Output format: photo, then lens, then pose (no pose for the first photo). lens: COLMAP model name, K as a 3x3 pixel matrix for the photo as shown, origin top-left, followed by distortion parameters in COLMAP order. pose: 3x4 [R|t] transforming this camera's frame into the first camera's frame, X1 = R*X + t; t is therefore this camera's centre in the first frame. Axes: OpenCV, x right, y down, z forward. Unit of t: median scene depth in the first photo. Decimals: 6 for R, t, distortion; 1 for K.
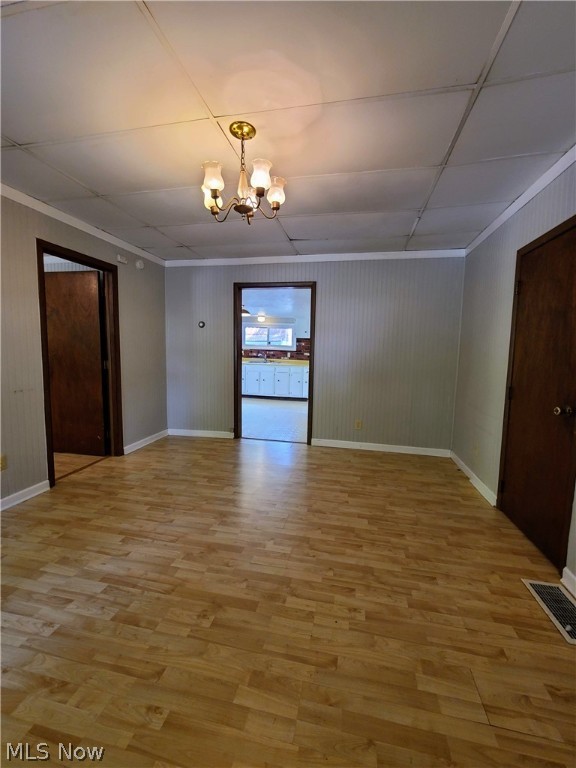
lens RADIAL K [[312.1, 0, 290.2], [0, 312.1, 379.6], [0, 0, 1]] dist [0.000146, 0.000027]
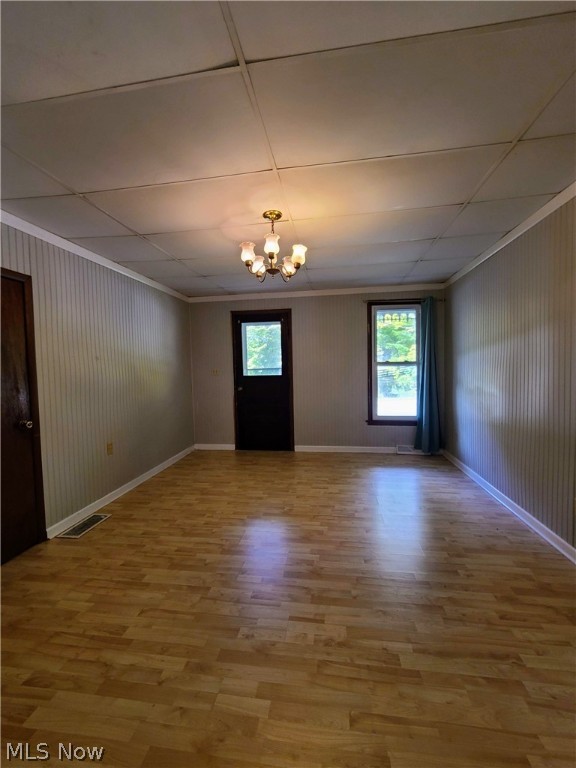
lens RADIAL K [[312.1, 0, 290.2], [0, 312.1, 379.6], [0, 0, 1]] dist [0.000146, 0.000027]
pose [[-0.997733, 0.005056, -0.067113, -0.109815], [-0.003588, 0.991760, 0.128063, -0.221972], [0.067208, 0.128013, -0.989493, 2.076633]]
